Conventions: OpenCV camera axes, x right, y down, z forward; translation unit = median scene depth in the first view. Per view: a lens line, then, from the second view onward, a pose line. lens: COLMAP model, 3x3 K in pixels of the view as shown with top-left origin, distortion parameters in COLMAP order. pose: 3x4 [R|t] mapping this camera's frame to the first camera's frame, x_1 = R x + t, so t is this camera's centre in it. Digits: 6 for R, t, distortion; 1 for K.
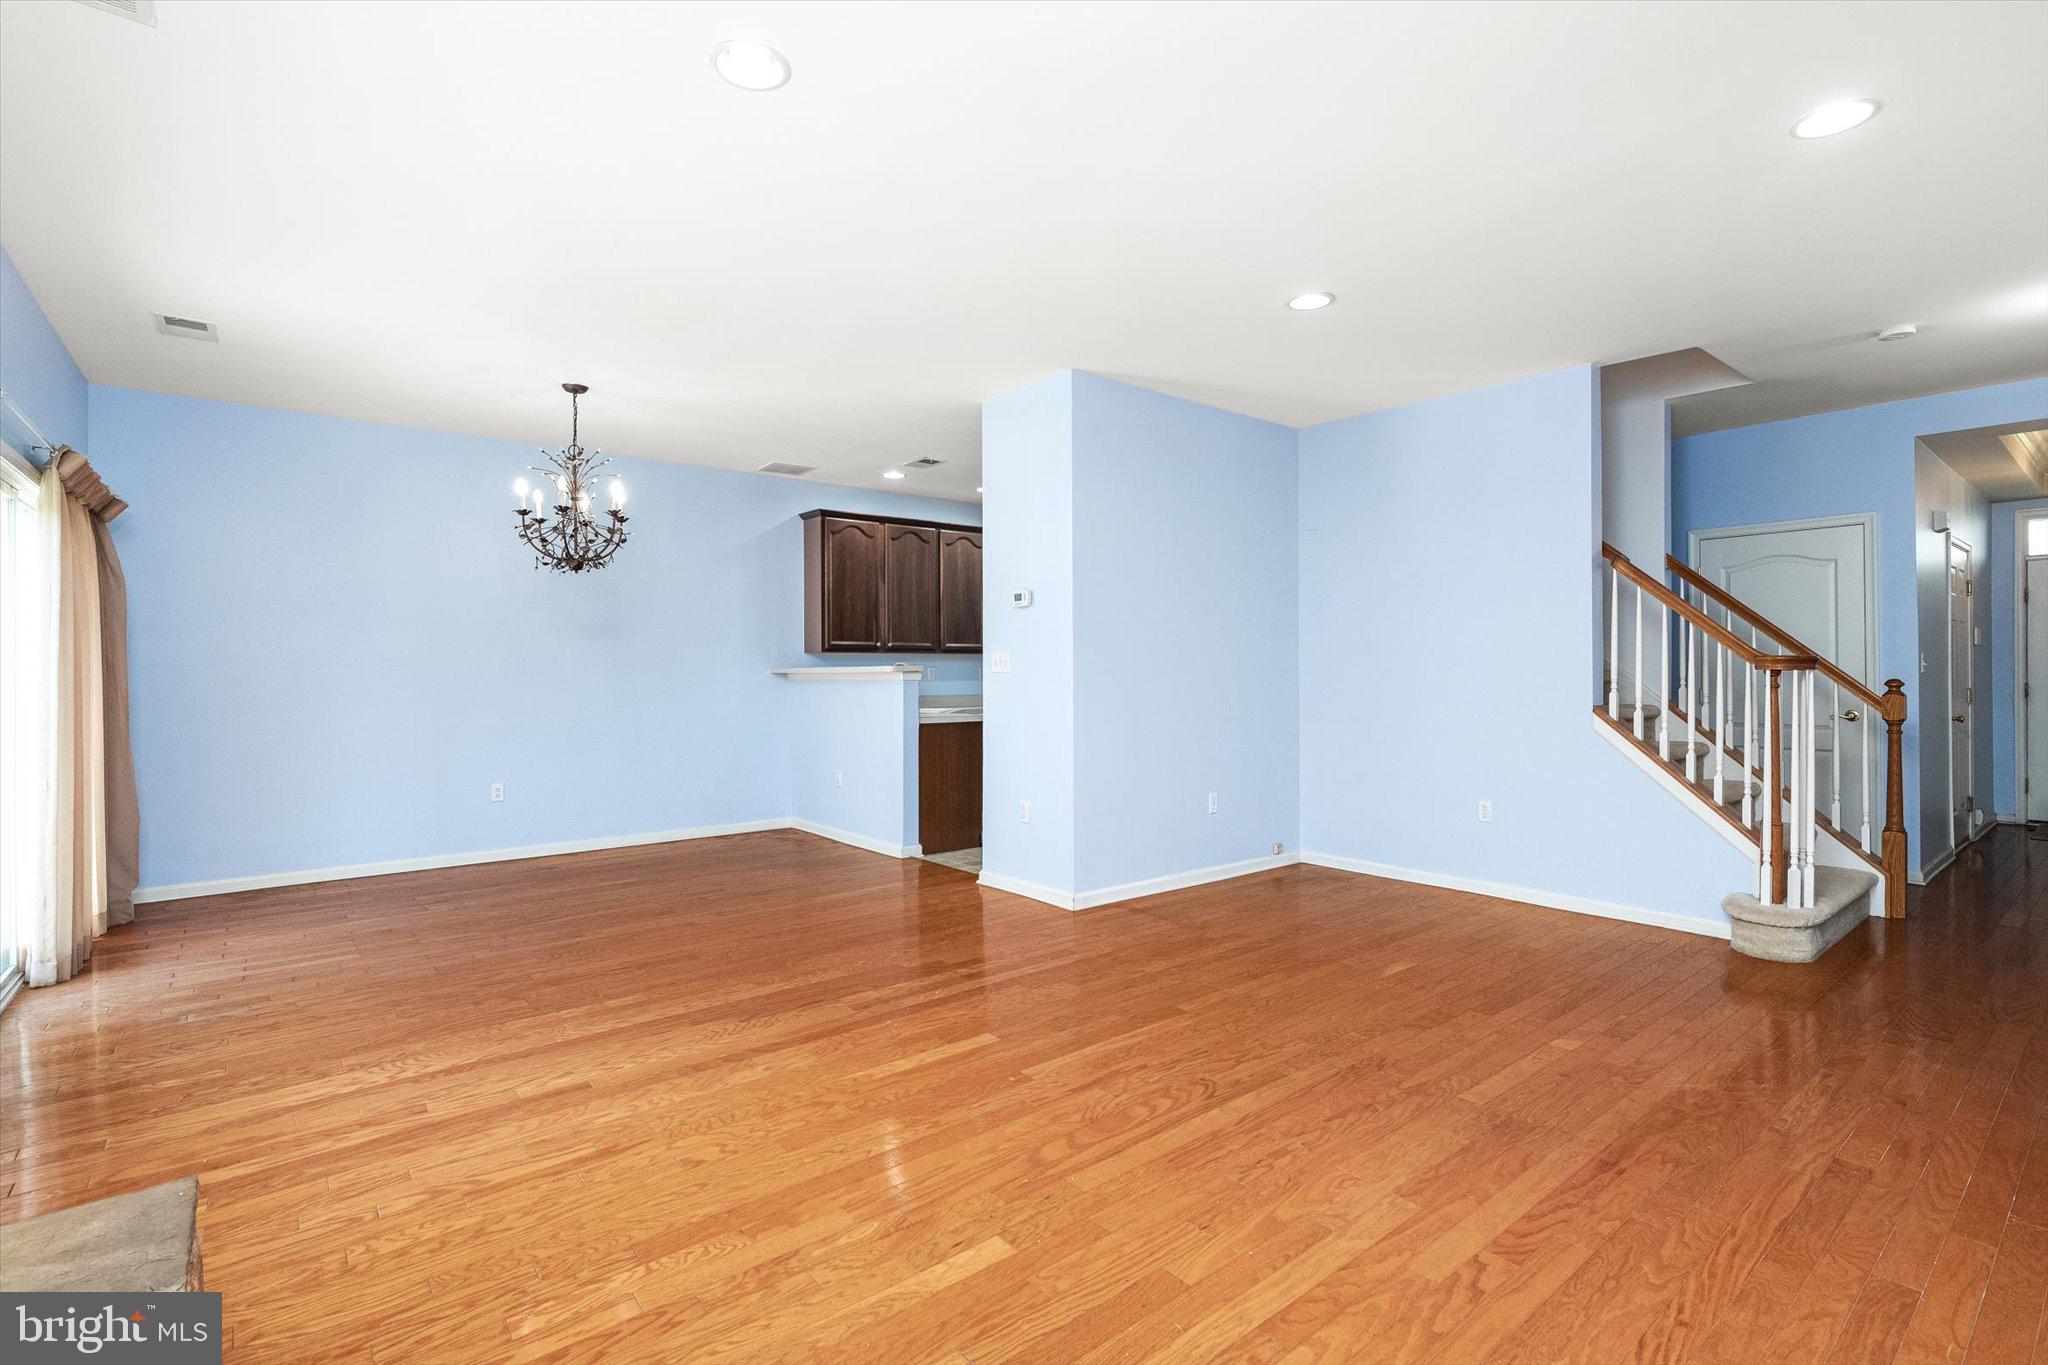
lens RADIAL K [[936.3, 0, 1032.8], [0, 936.3, 674.7], [0, 0, 1]] dist [0.001314, 0.000276]
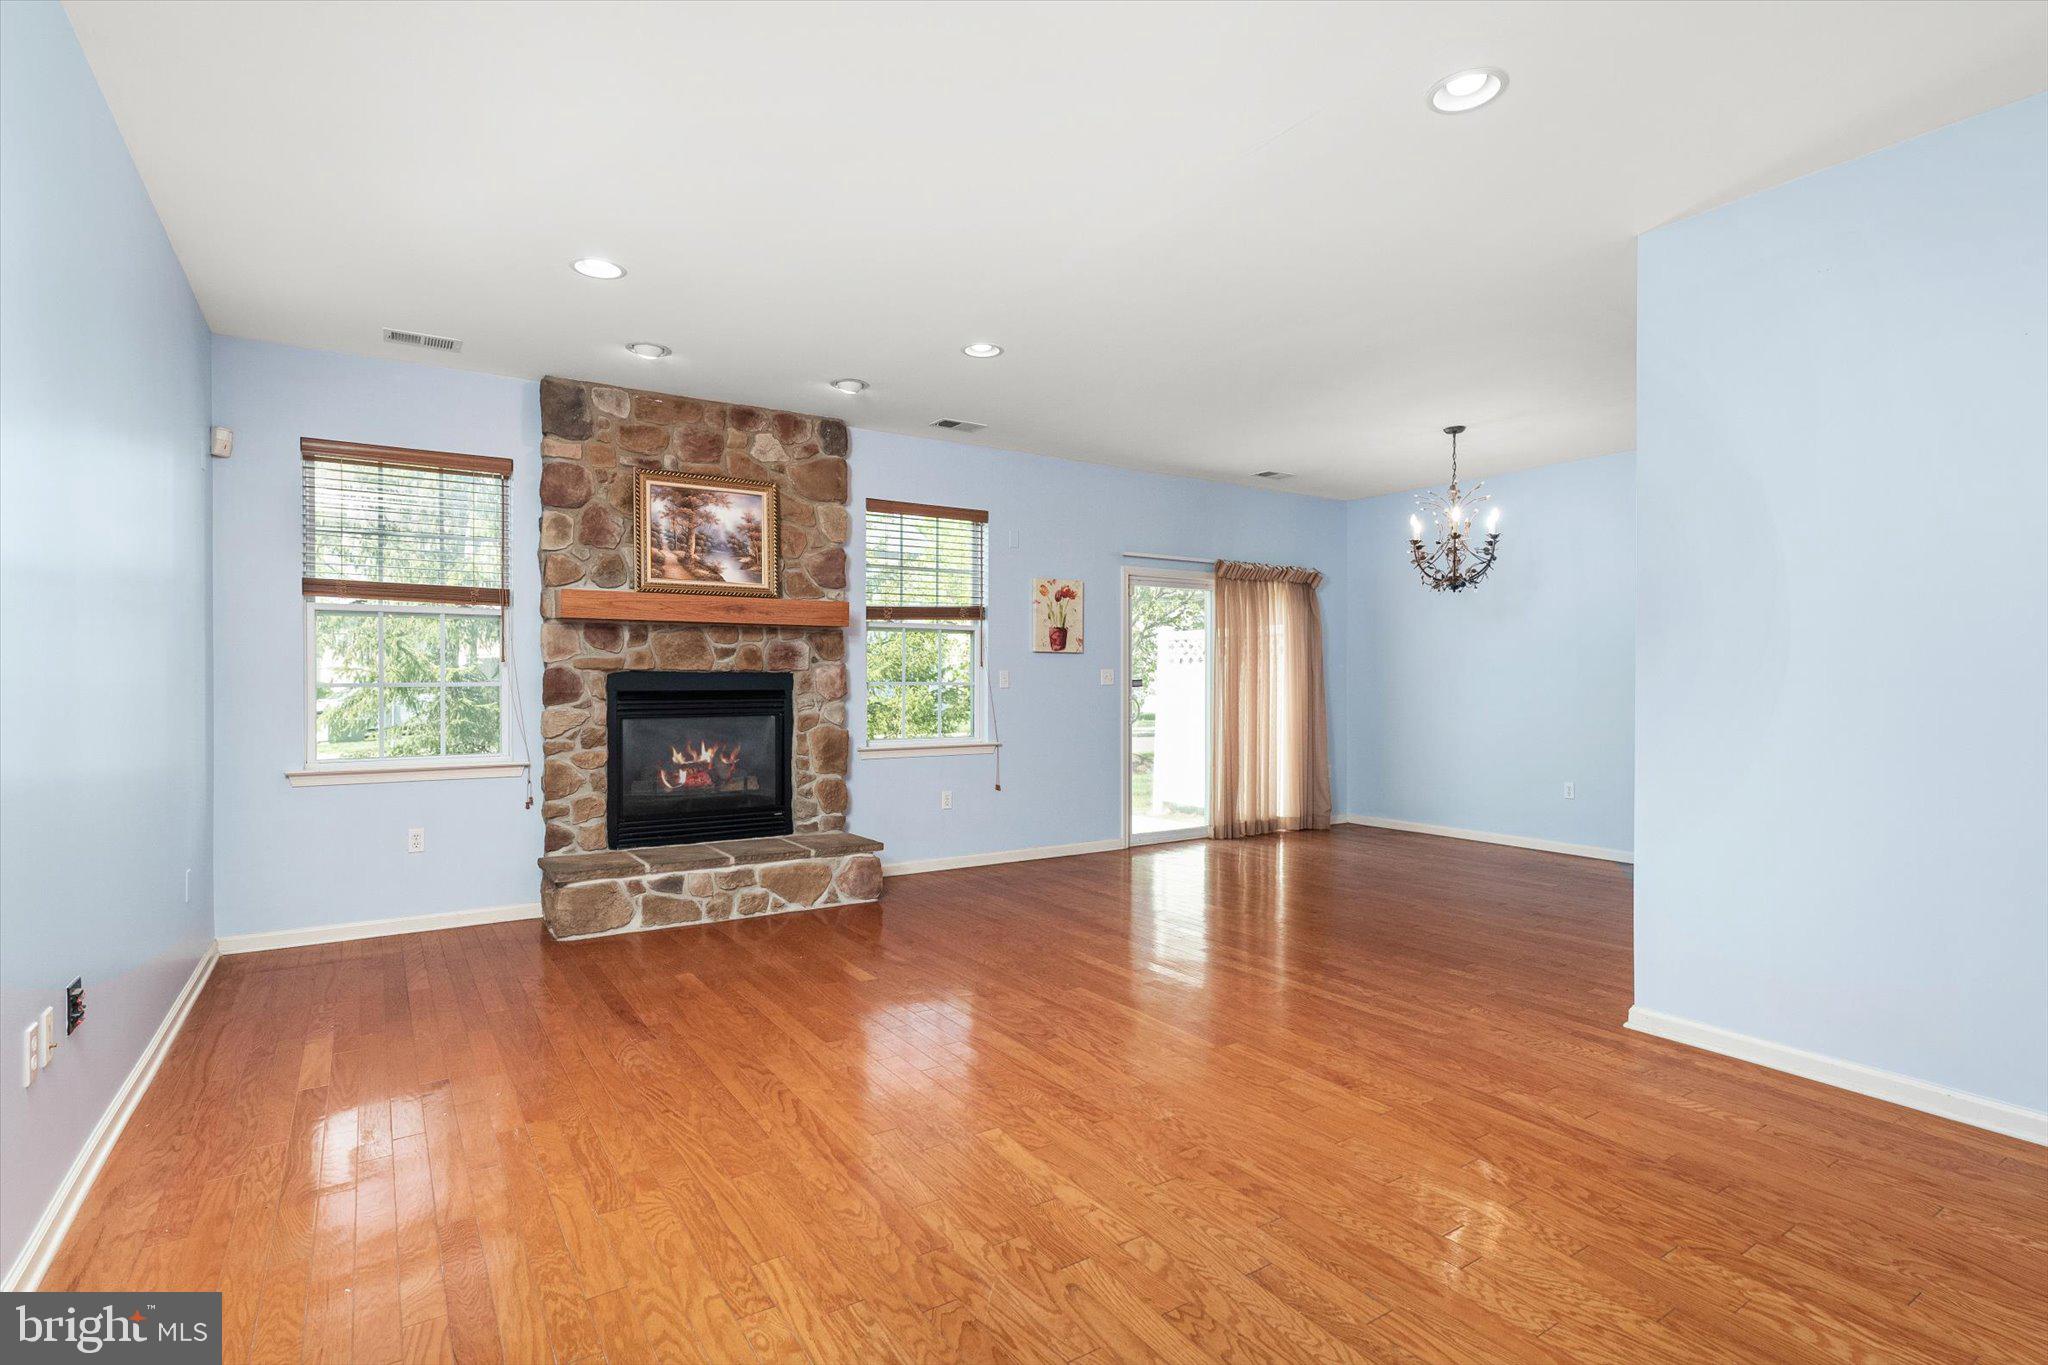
lens RADIAL K [[993.6, 0, 1028.4], [0, 993.6, 687.4], [0, 0, 1]] dist [-0.005803, 0.002759]
pose [[-0.098380, 0.009358, -0.995105, 0.837449], [-0.004551, 0.999941, 0.009854, -0.002772], [0.995139, 0.005498, -0.098331, 0.654436]]
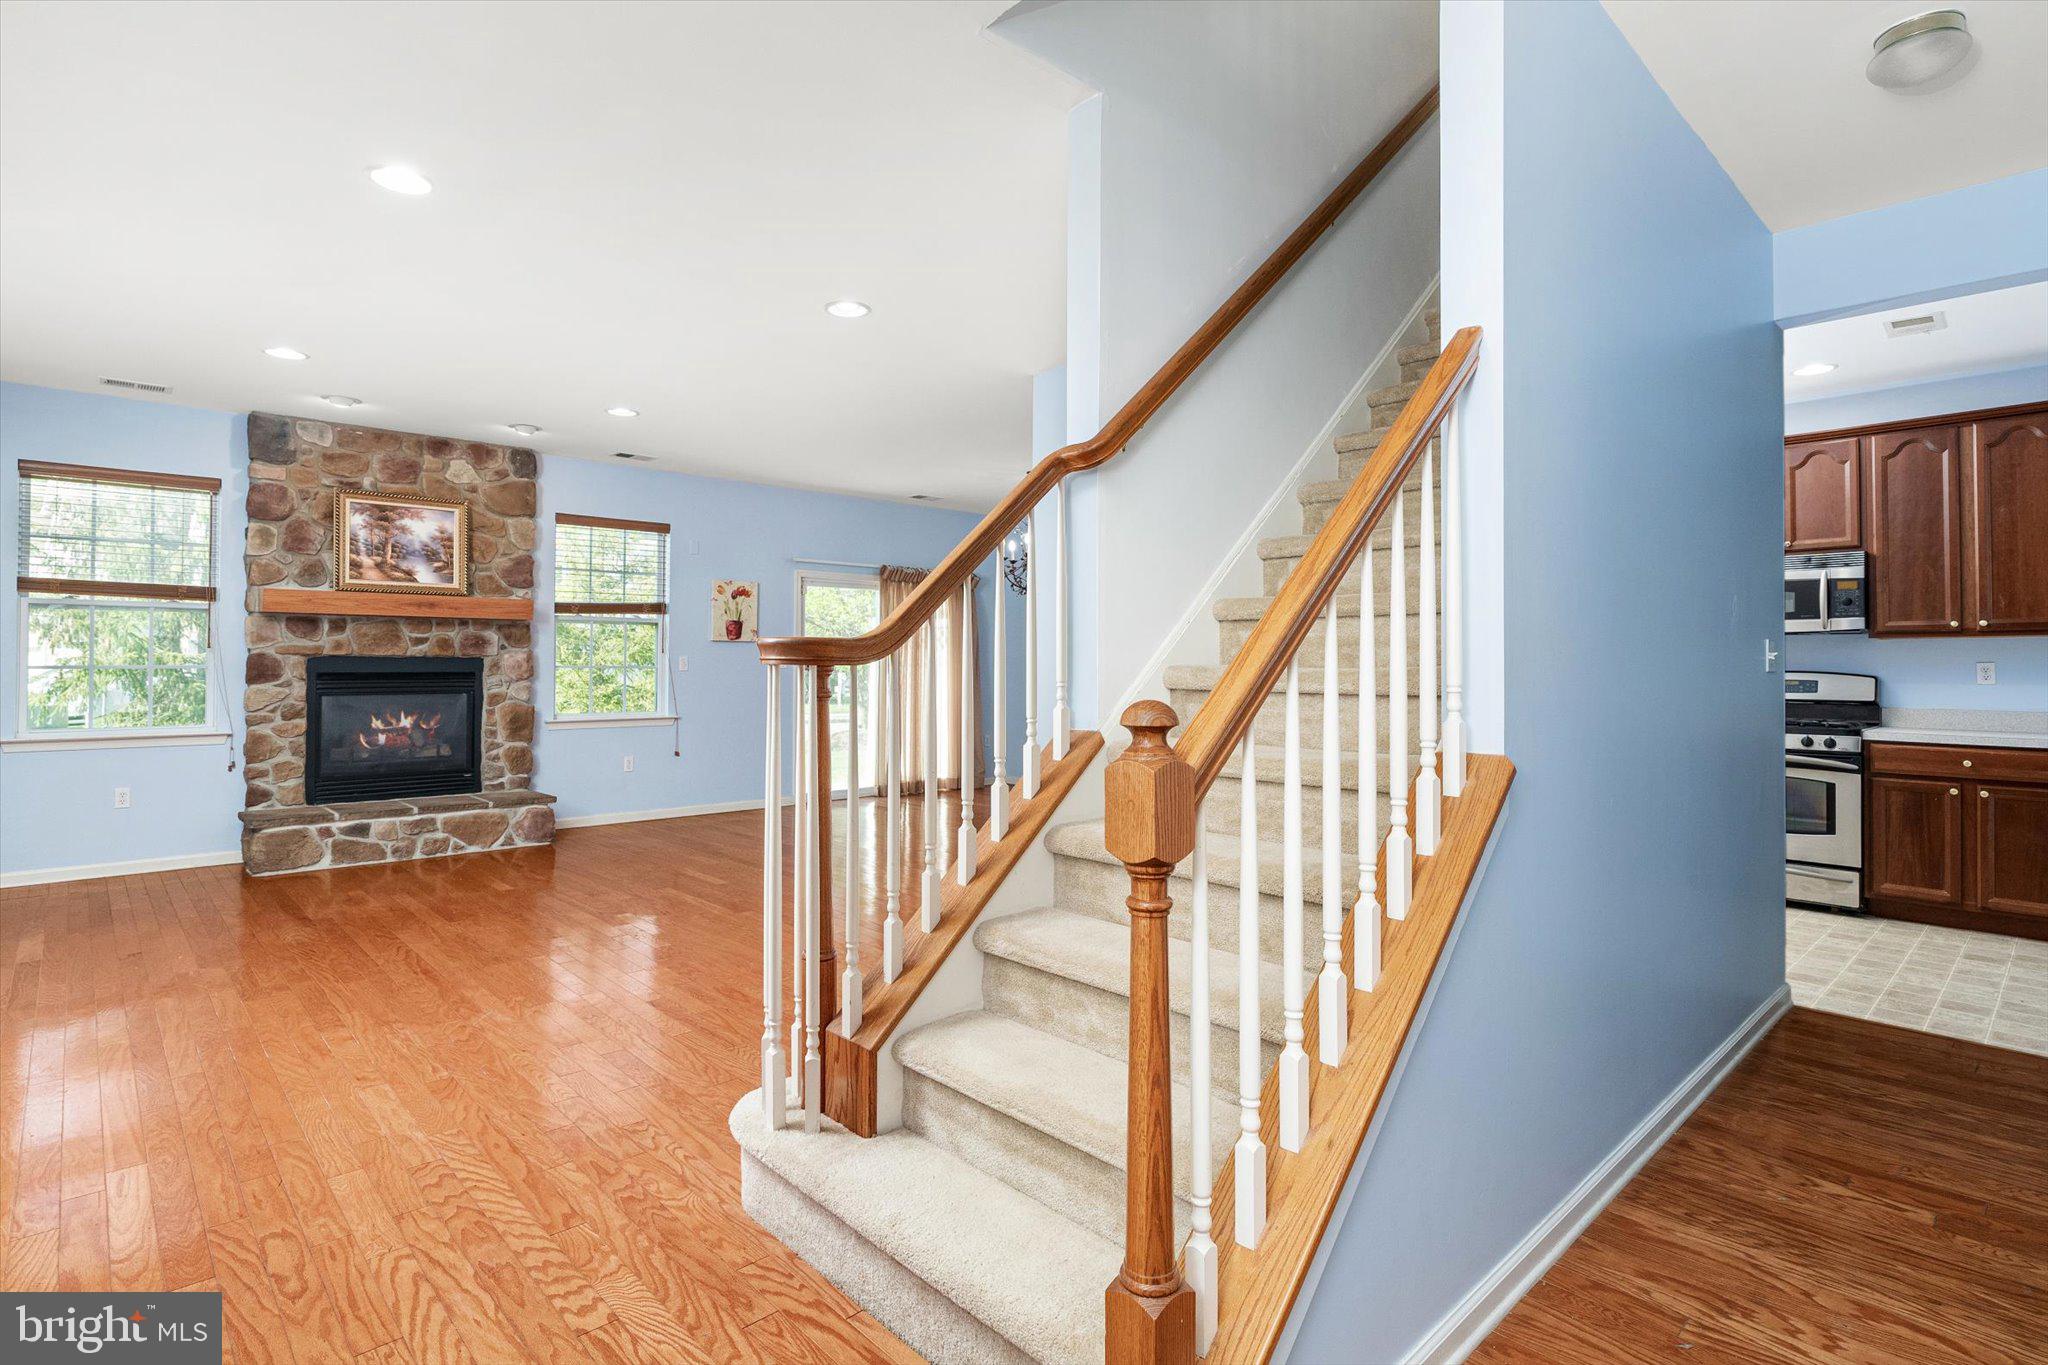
lens RADIAL K [[993.6, 0, 1017.6], [0, 993.6, 650.7], [0, 0, 1]] dist [-0.005803, 0.002759]
pose [[0.075779, -0.010813, -0.997066, 1.182660], [-0.007660, 0.999905, -0.011426, -0.007403], [0.997095, 0.008504, 0.075689, 0.929685]]
